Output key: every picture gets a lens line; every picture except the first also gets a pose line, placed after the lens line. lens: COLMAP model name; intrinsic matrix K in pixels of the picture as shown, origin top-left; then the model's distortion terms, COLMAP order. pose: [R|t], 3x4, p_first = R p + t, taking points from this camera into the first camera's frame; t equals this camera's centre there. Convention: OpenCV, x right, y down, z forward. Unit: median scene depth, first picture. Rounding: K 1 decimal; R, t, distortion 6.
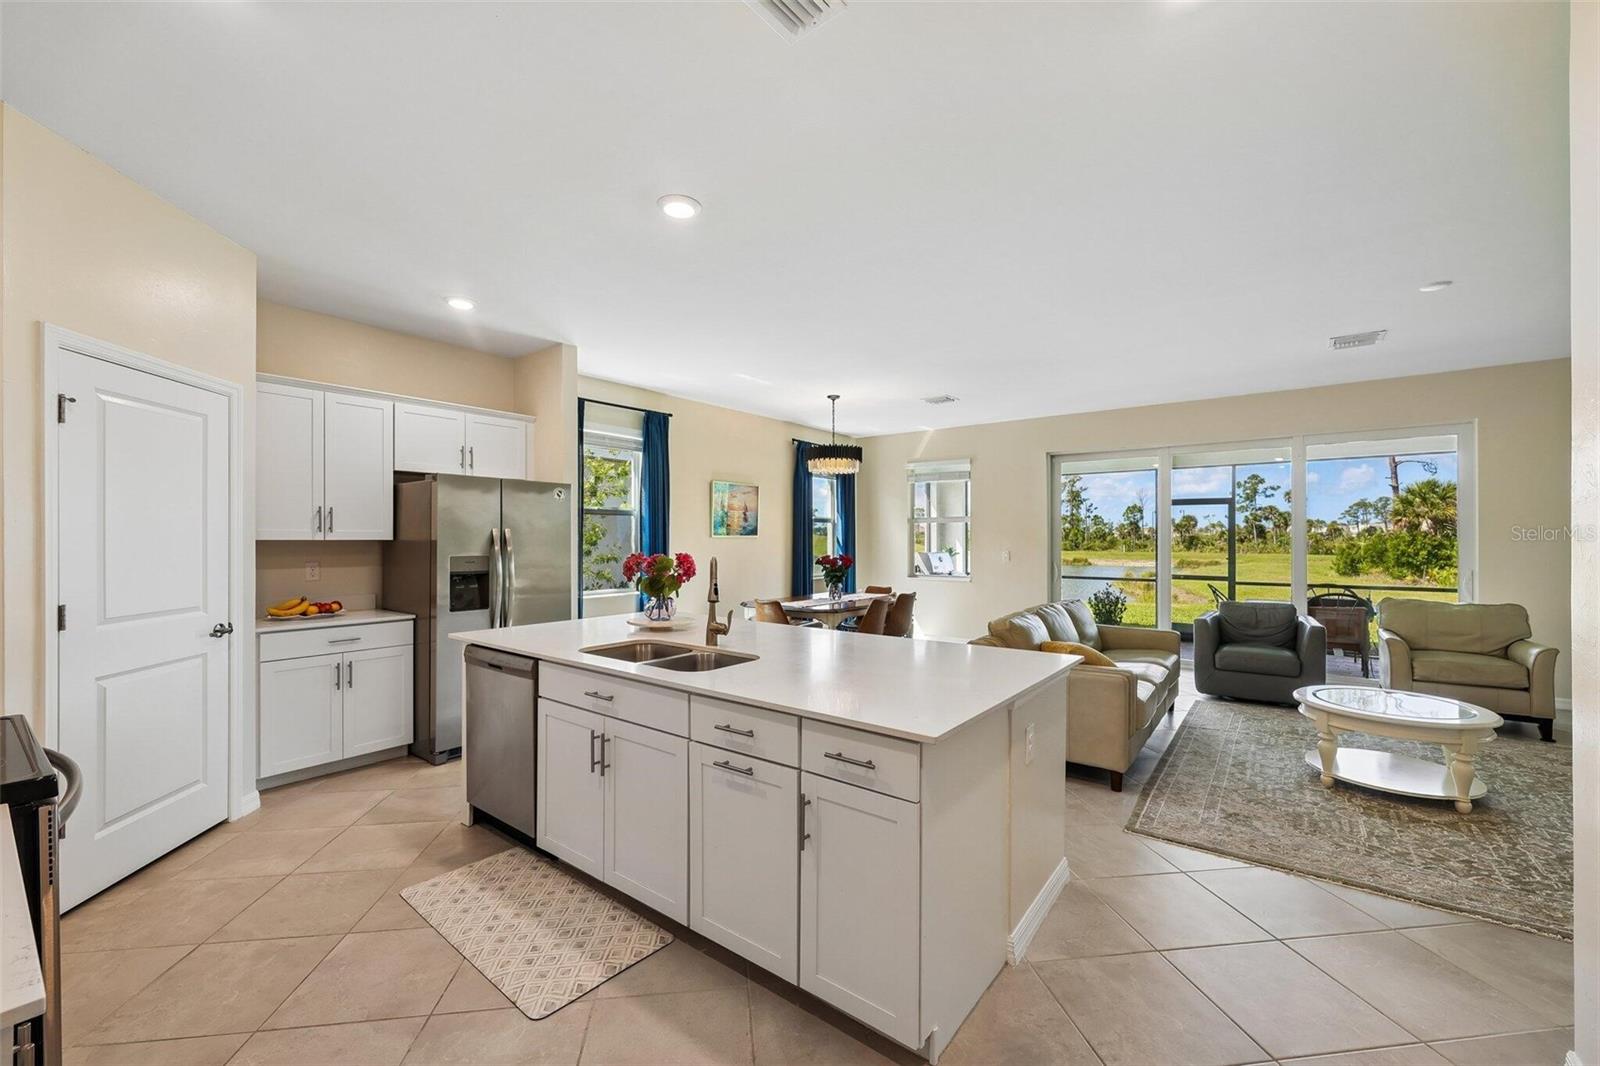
lens RADIAL K [[646.5, 0, 800.2], [0, 646.5, 533.7], [0, 0, 1]] dist [0.000465, 0.000749]
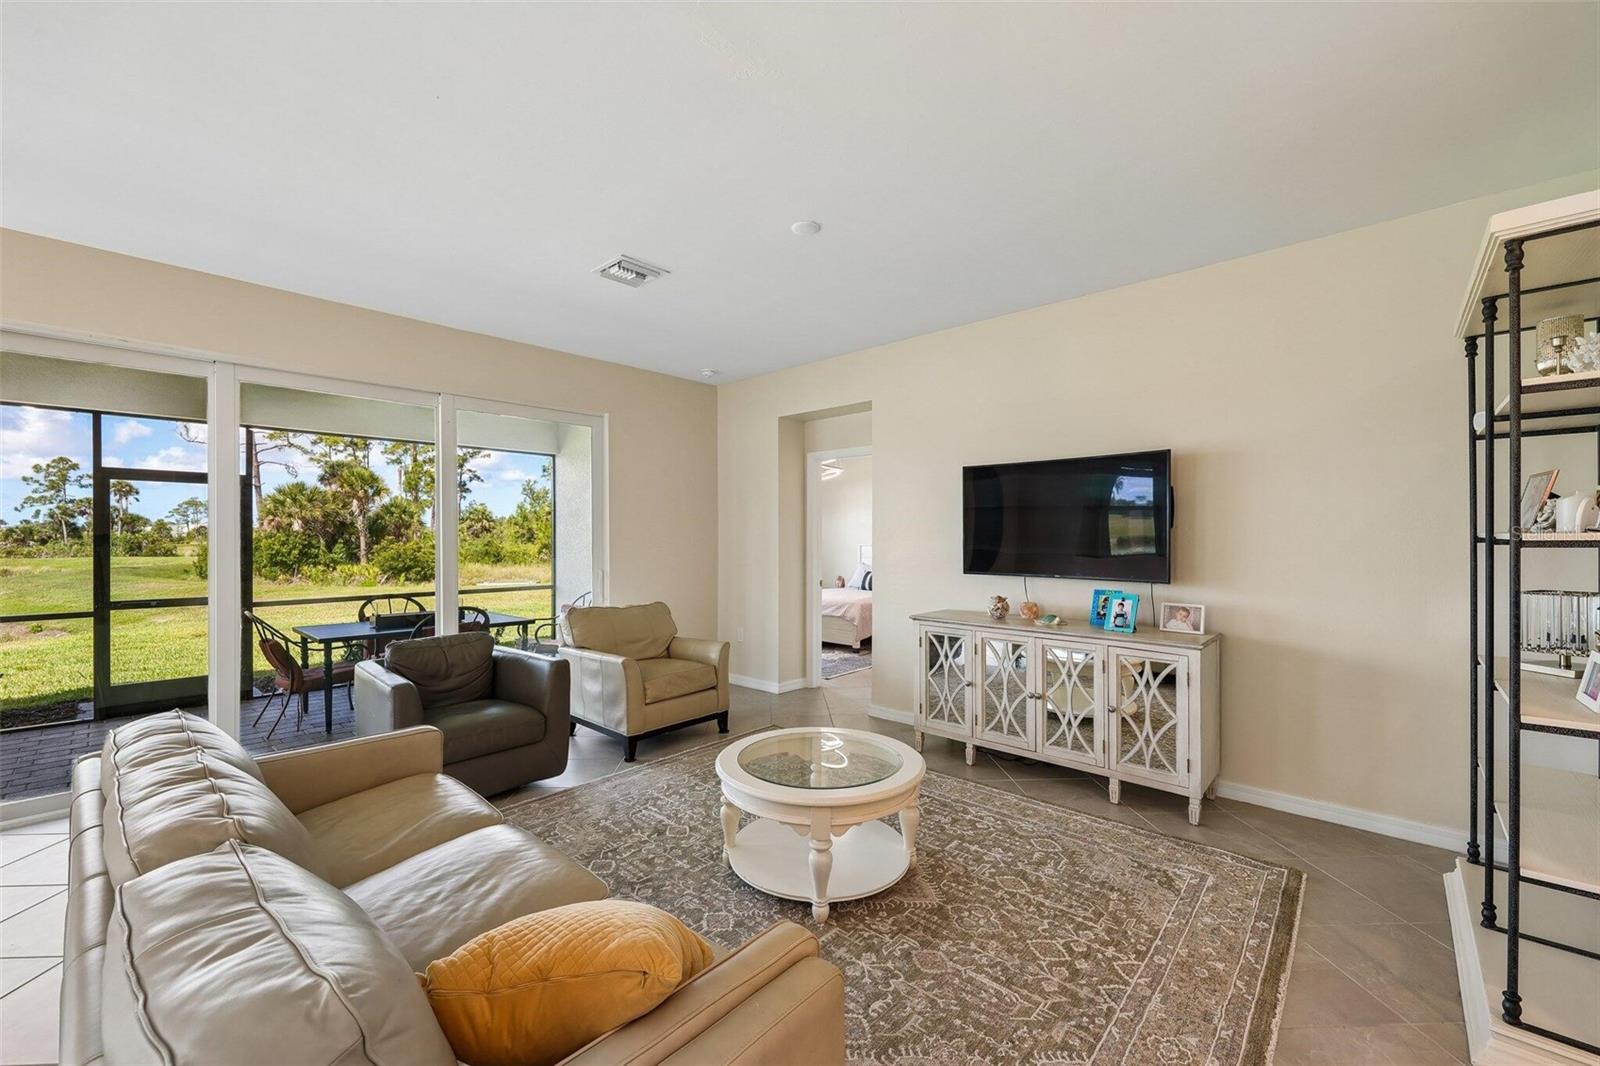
lens RADIAL K [[646.5, 0, 798.1], [0, 646.5, 540.0], [0, 0, 1]] dist [0.000465, 0.000749]
pose [[0.098061, -0.004546, 0.995170, 0.076095], [-0.005262, 0.999973, 0.005087, 0.004022], [-0.995166, -0.005736, 0.098034, 0.417831]]
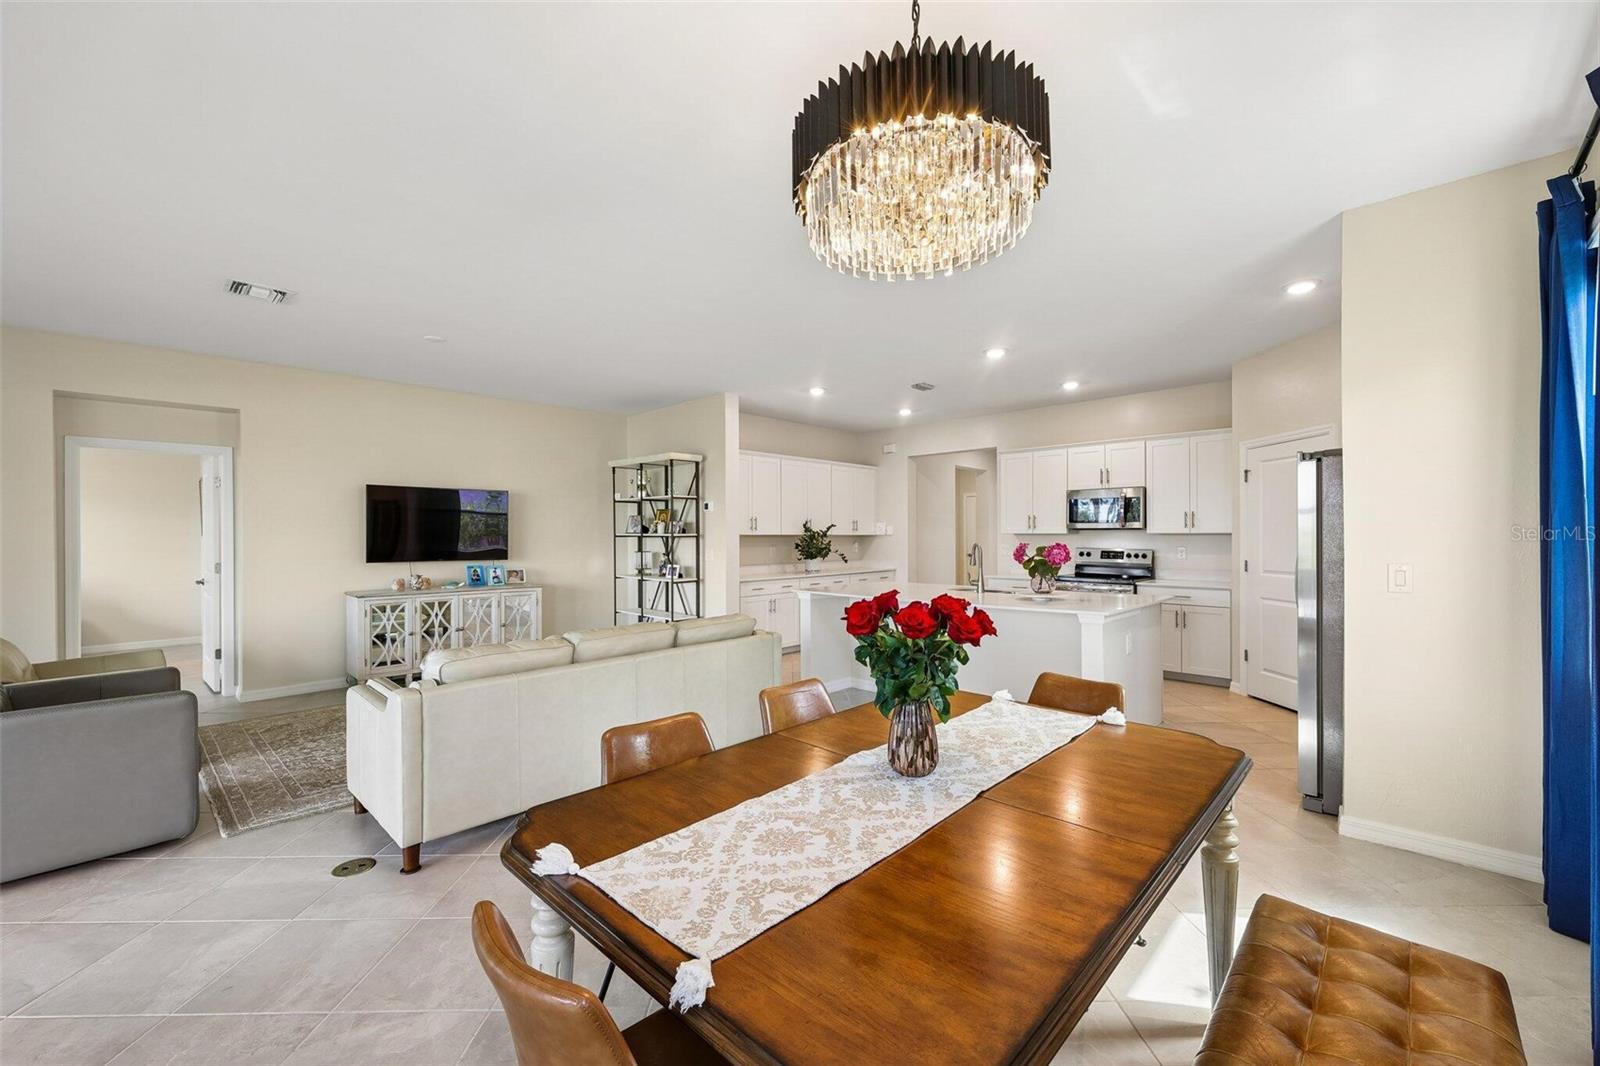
lens RADIAL K [[646.5, 0, 797.1], [0, 646.5, 539.3], [0, 0, 1]] dist [0.000465, 0.000749]
pose [[-0.992898, 0.002709, 0.118938, 0.053495], [0.002782, 0.999996, 0.000449, 0.008262], [-0.118936, 0.000777, -0.992902, 0.981066]]
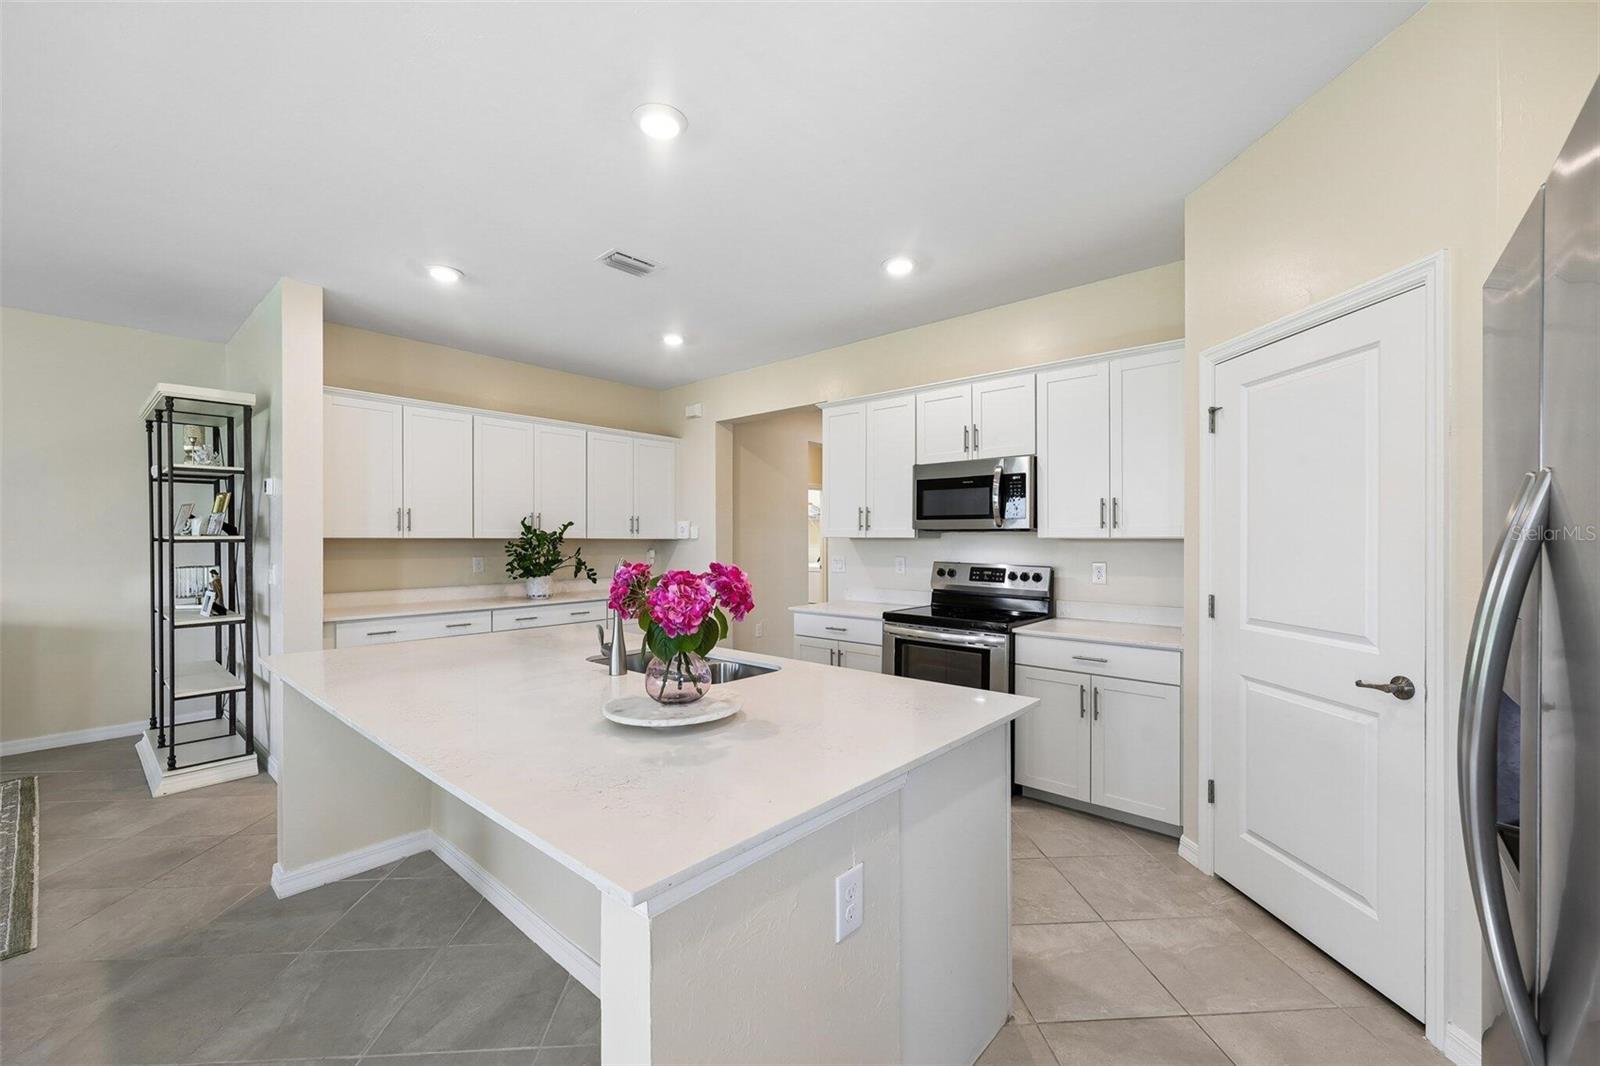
lens RADIAL K [[646.5, 0, 800.1], [0, 646.5, 541.8], [0, 0, 1]] dist [0.000465, 0.000749]
pose [[-0.997121, -0.000503, 0.075821, -0.143937], [-0.000560, 1.000000, -0.000738, 0.005602], [-0.075821, -0.000779, -0.997121, 0.606661]]
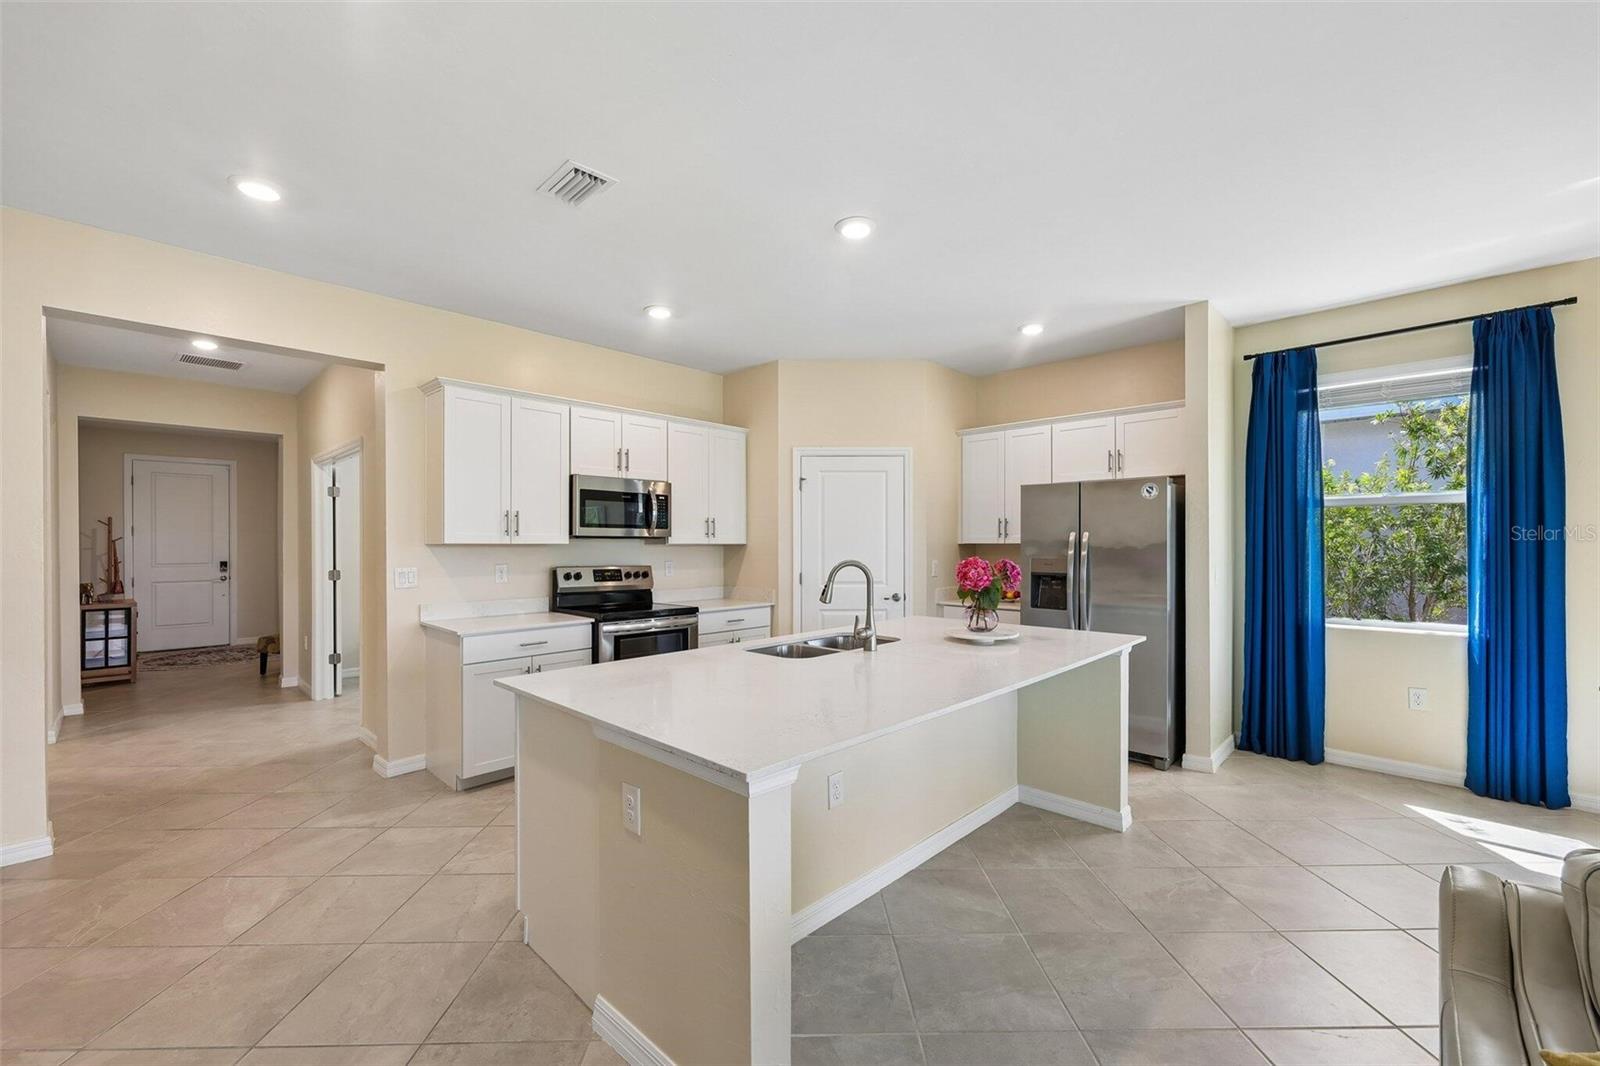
lens RADIAL K [[646.5, 0, 803.6], [0, 646.5, 547.0], [0, 0, 1]] dist [0.000465, 0.000749]
pose [[-0.110459, 0.002373, -0.993878, 0.295114], [0.007451, 0.999971, 0.001559, 0.005268], [0.993853, -0.007233, -0.110473, 0.349921]]
